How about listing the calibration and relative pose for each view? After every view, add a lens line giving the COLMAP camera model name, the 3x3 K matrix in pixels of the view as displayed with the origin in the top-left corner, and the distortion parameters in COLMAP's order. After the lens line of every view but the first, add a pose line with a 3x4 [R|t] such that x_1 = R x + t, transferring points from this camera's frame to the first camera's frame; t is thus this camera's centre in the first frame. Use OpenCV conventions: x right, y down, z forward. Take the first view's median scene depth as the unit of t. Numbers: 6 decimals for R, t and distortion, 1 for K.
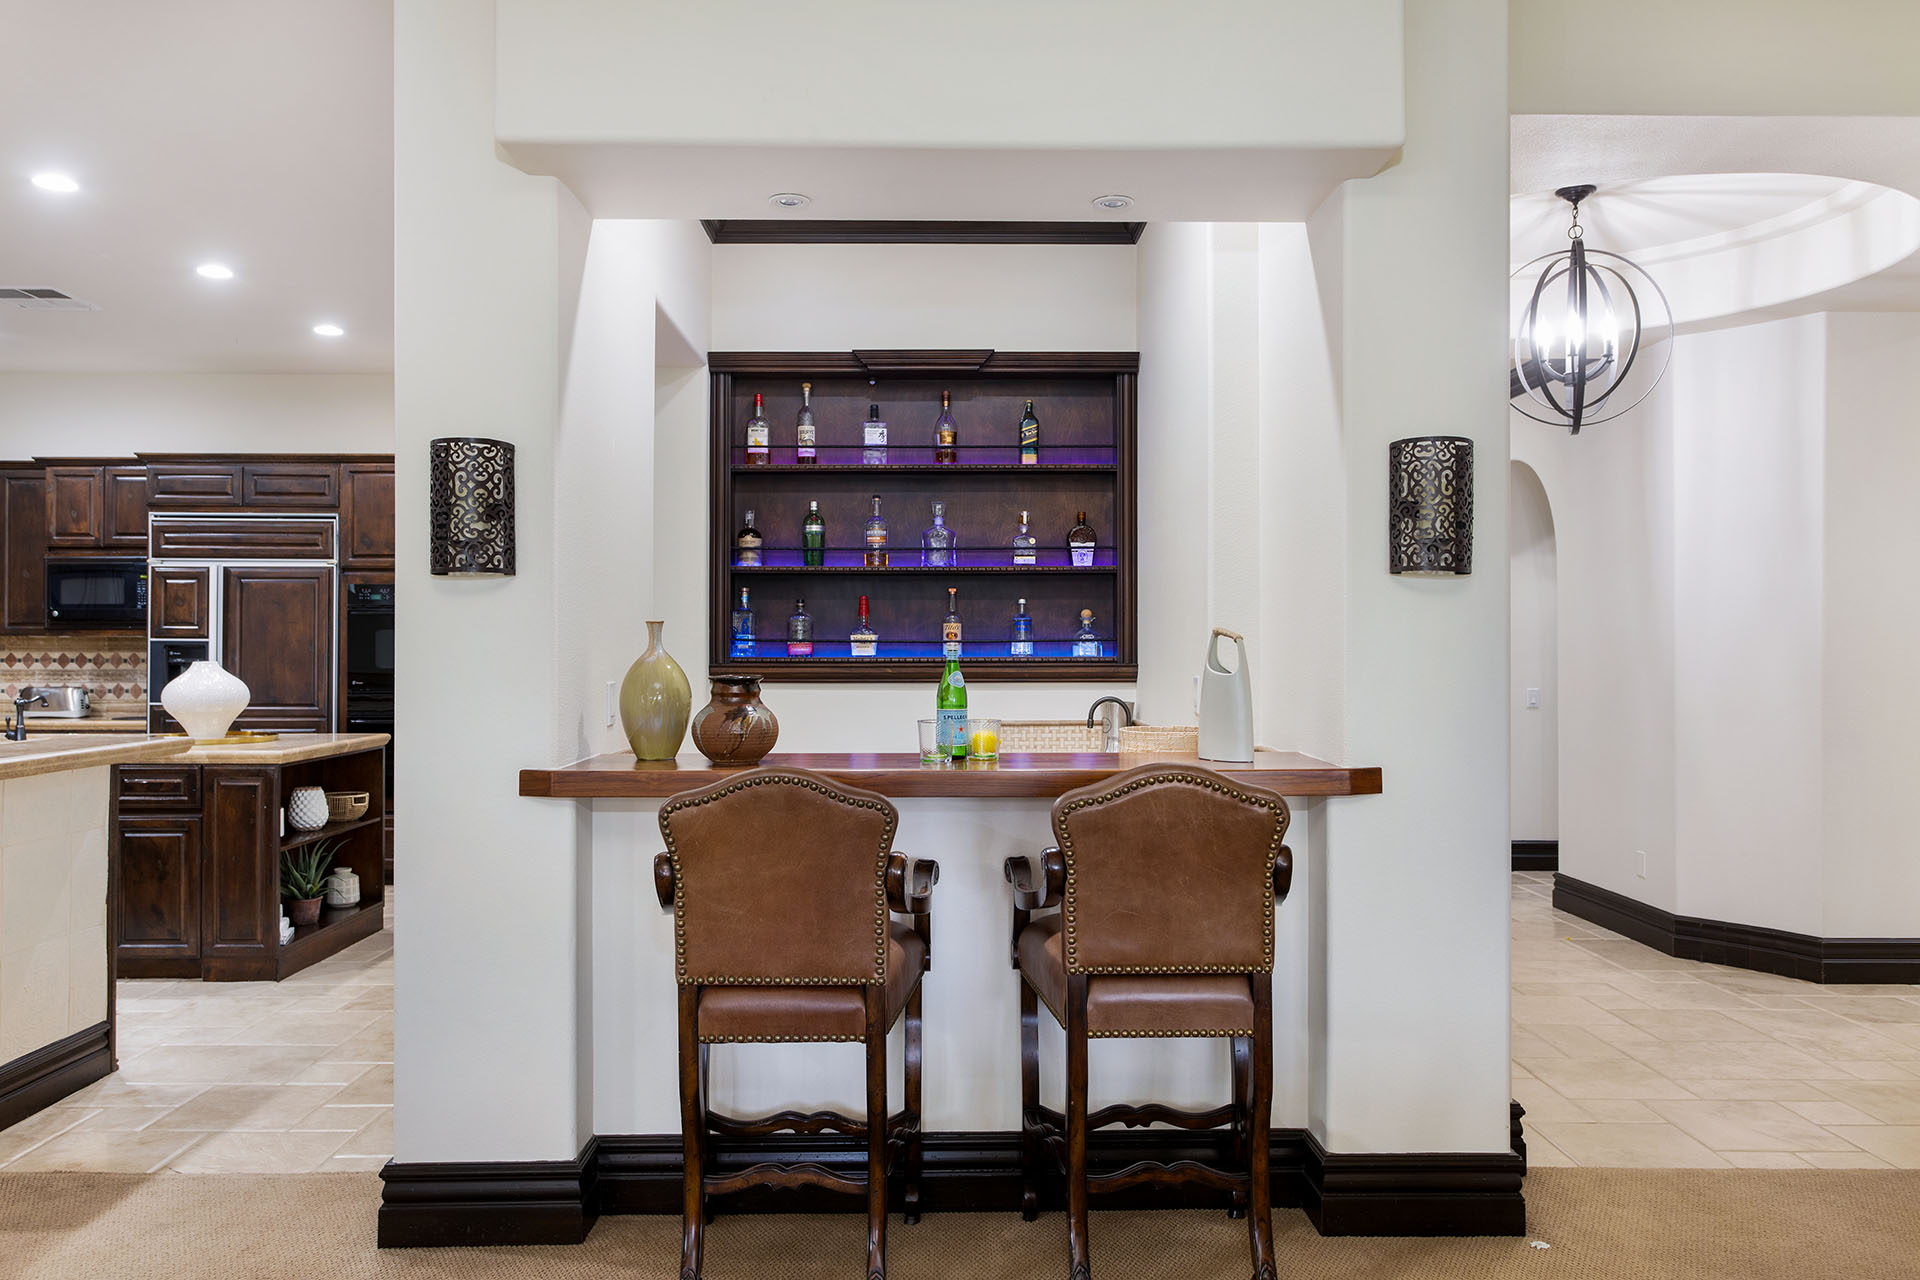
lens RADIAL K [[1361.8, 0, 951.0], [0, 1361.8, 643.1], [0, 0, 1]] dist [-0.008082, -0.001772]
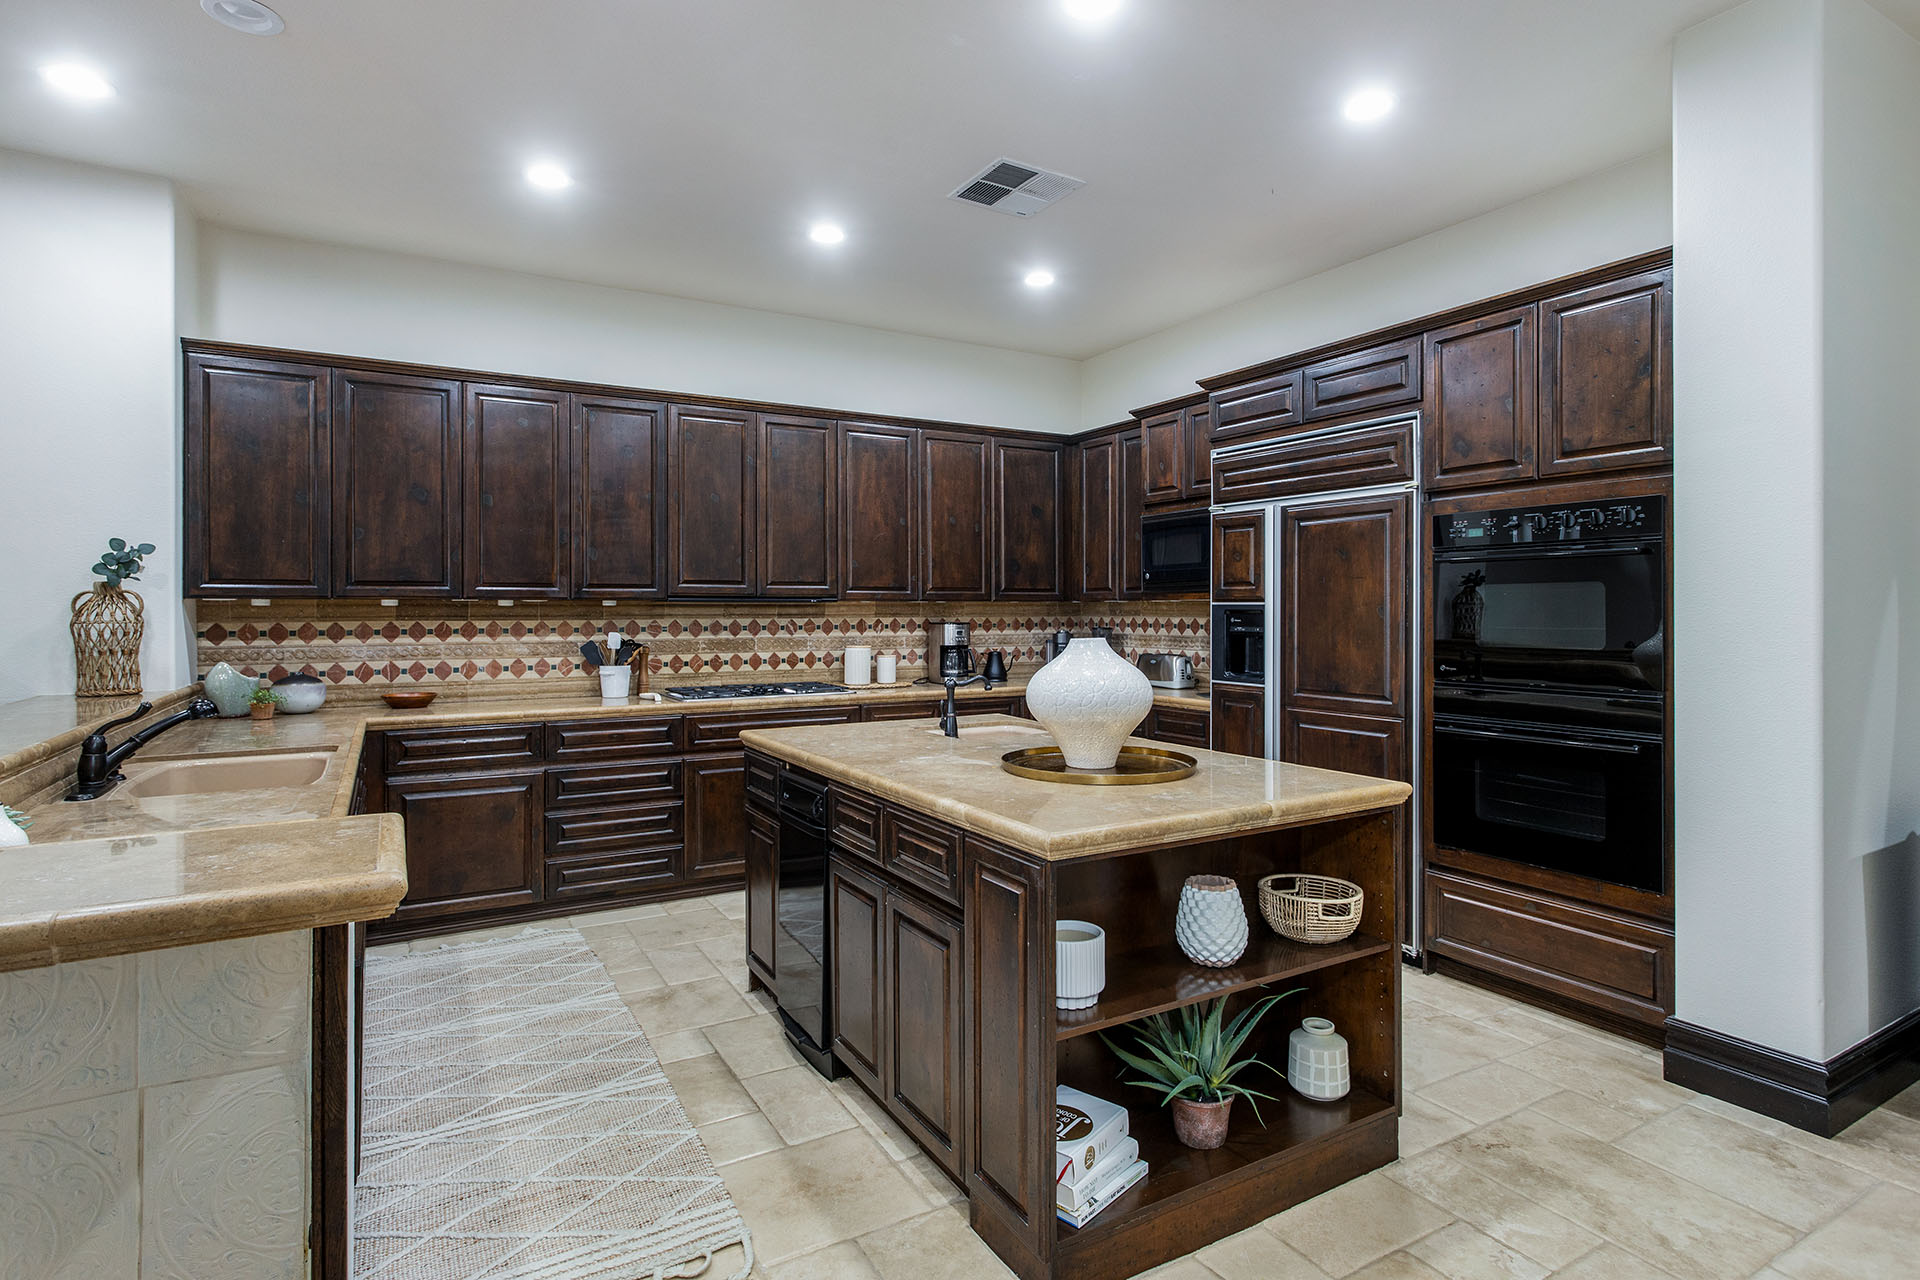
lens RADIAL K [[971.2, 0, 952.0], [0, 971.2, 609.4], [0, 0, 1]] dist [0.001867, 0.000534]
pose [[0.486712, -0.003465, -0.873556, -0.150060], [0.006924, 0.999976, -0.000108, -0.000062], [0.873535, -0.005996, 0.486724, 0.574147]]
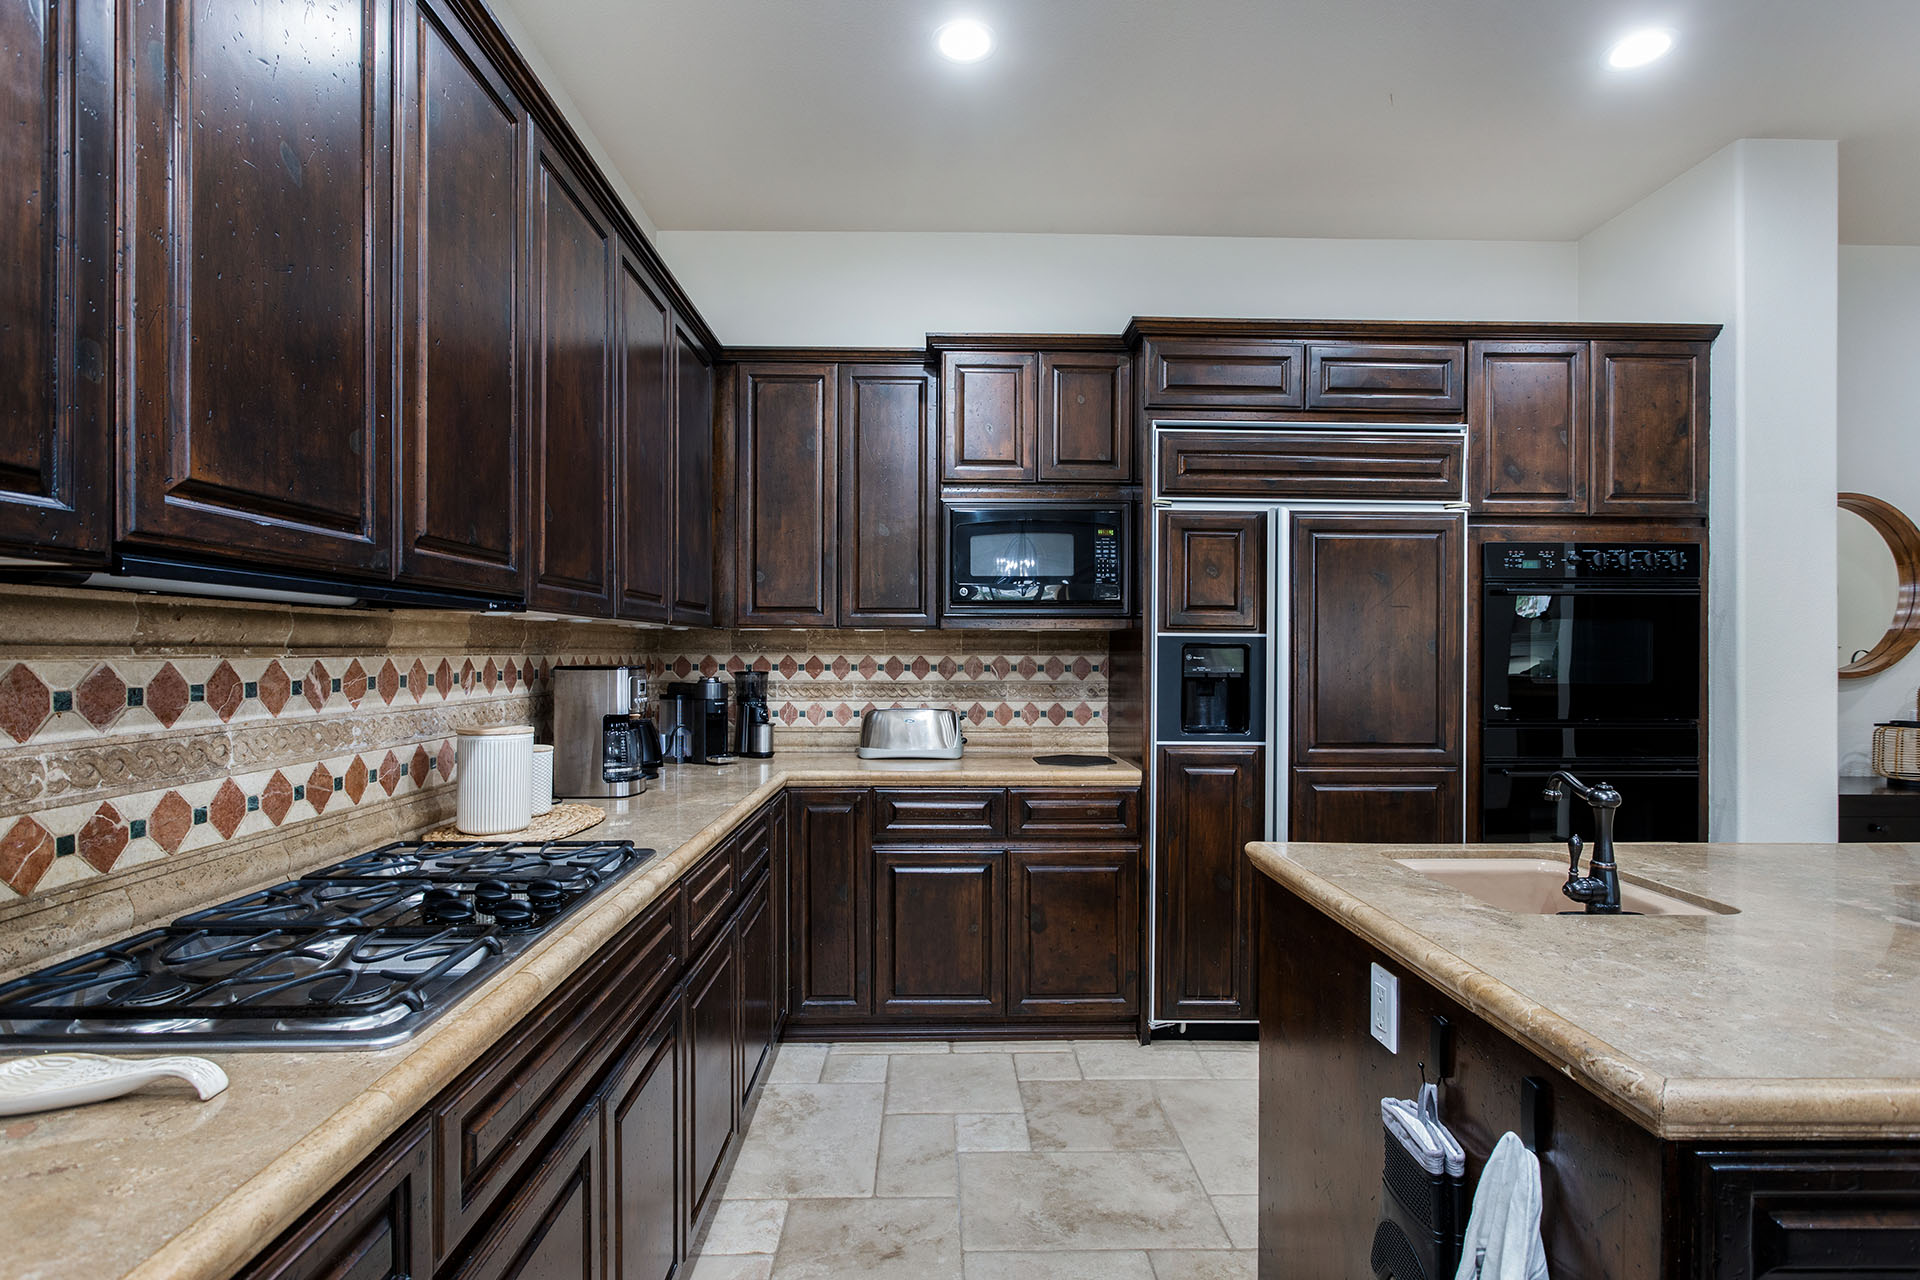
lens RADIAL K [[923.7, 0, 953.6], [0, 923.7, 643.7], [0, 0, 1]] dist [-0.002001, -0.000282]
pose [[0.999982, 0.001866, 0.005713, -0.682743], [-0.001850, 0.999994, -0.002824, 0.002664], [-0.005719, 0.002814, 0.999980, 0.599255]]
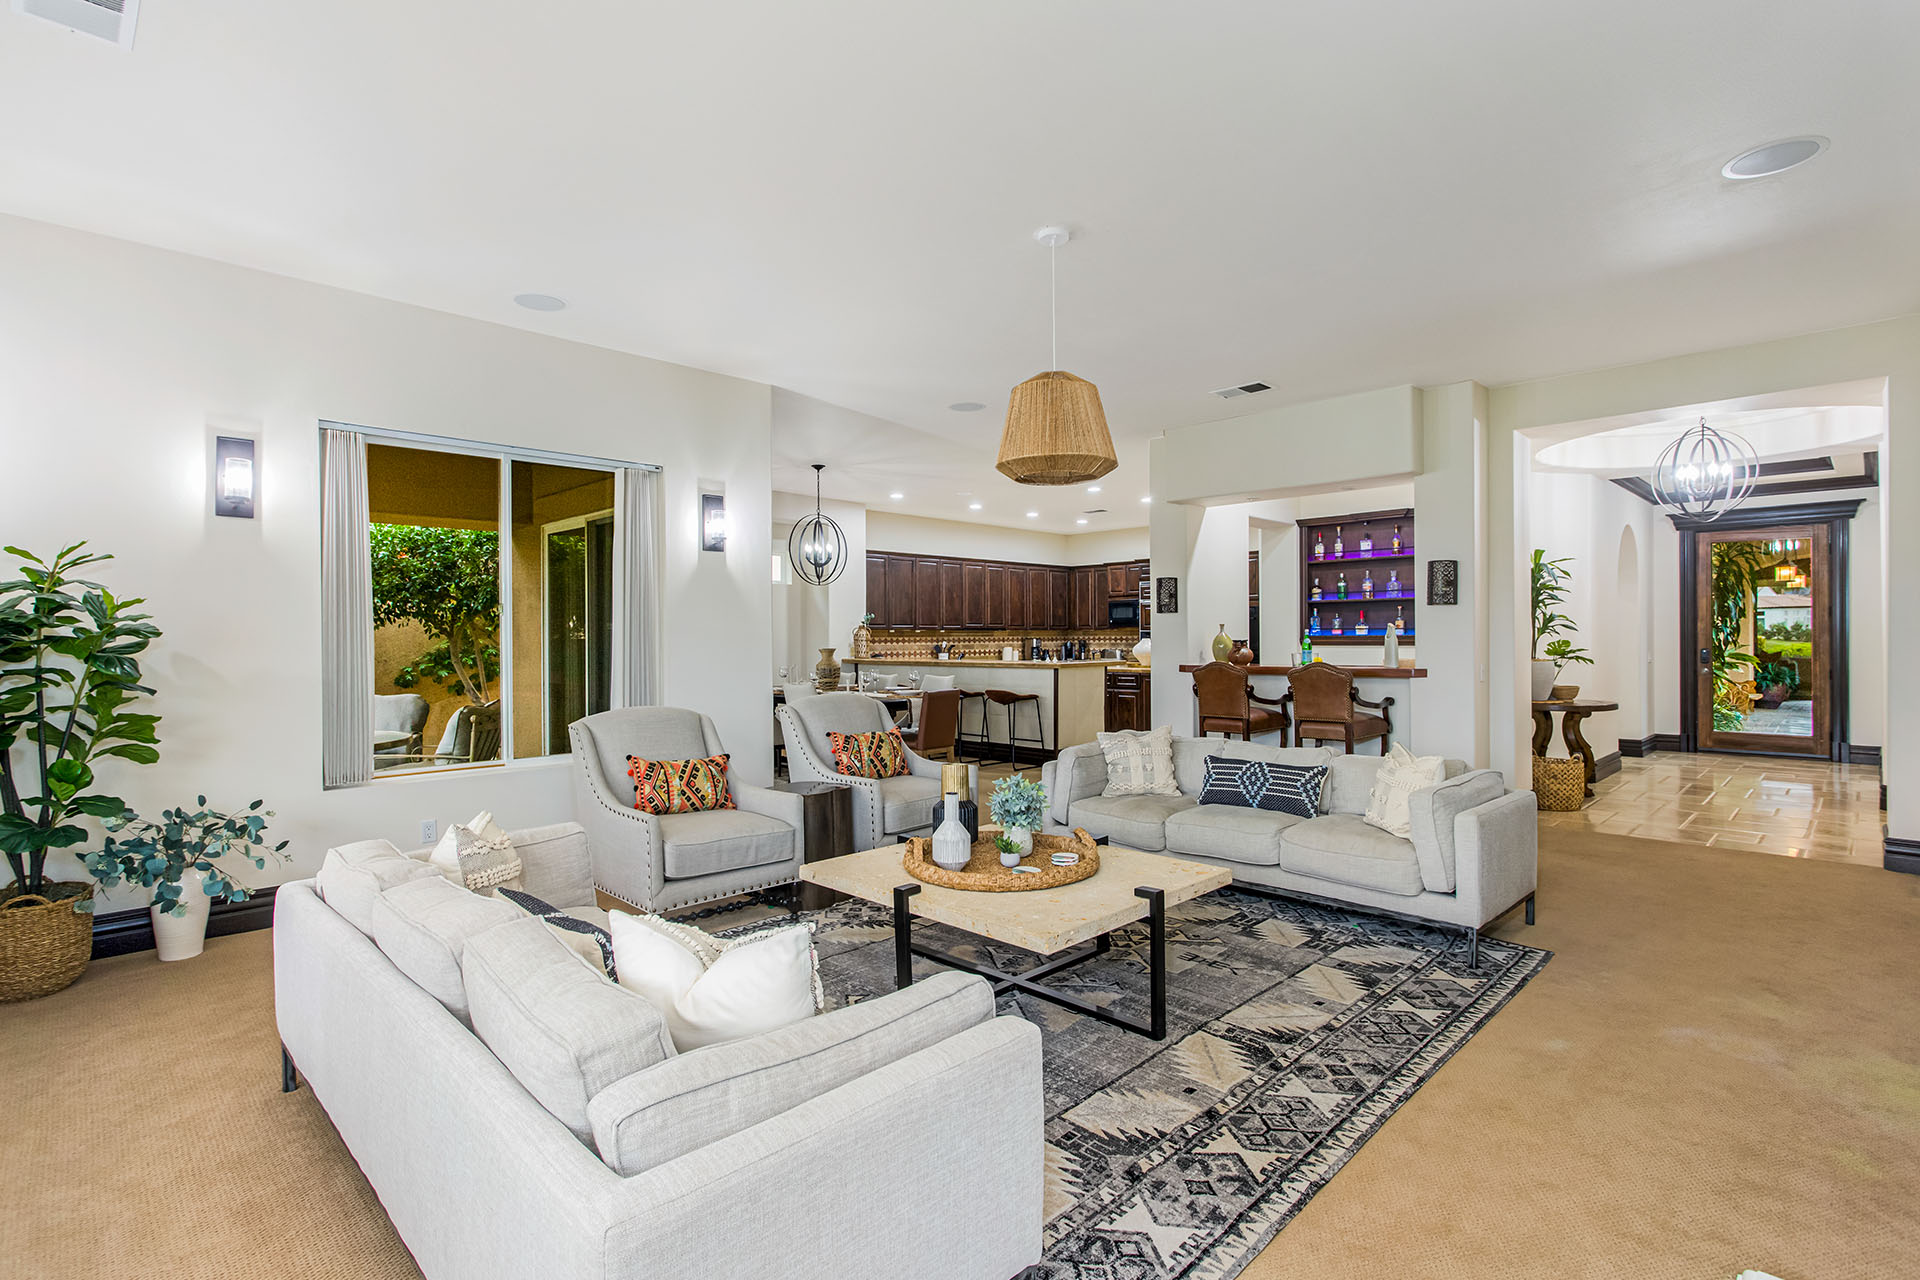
lens RADIAL K [[913.0, 0, 955.4], [0, 913.0, 641.9], [0, 0, 1]] dist [0.001021, 0.000483]
pose [[0.694913, -0.002176, -0.719091, 0.430493], [0.010671, 0.999917, 0.007287, 0.001937], [0.719015, -0.012738, 0.694878, -0.482945]]
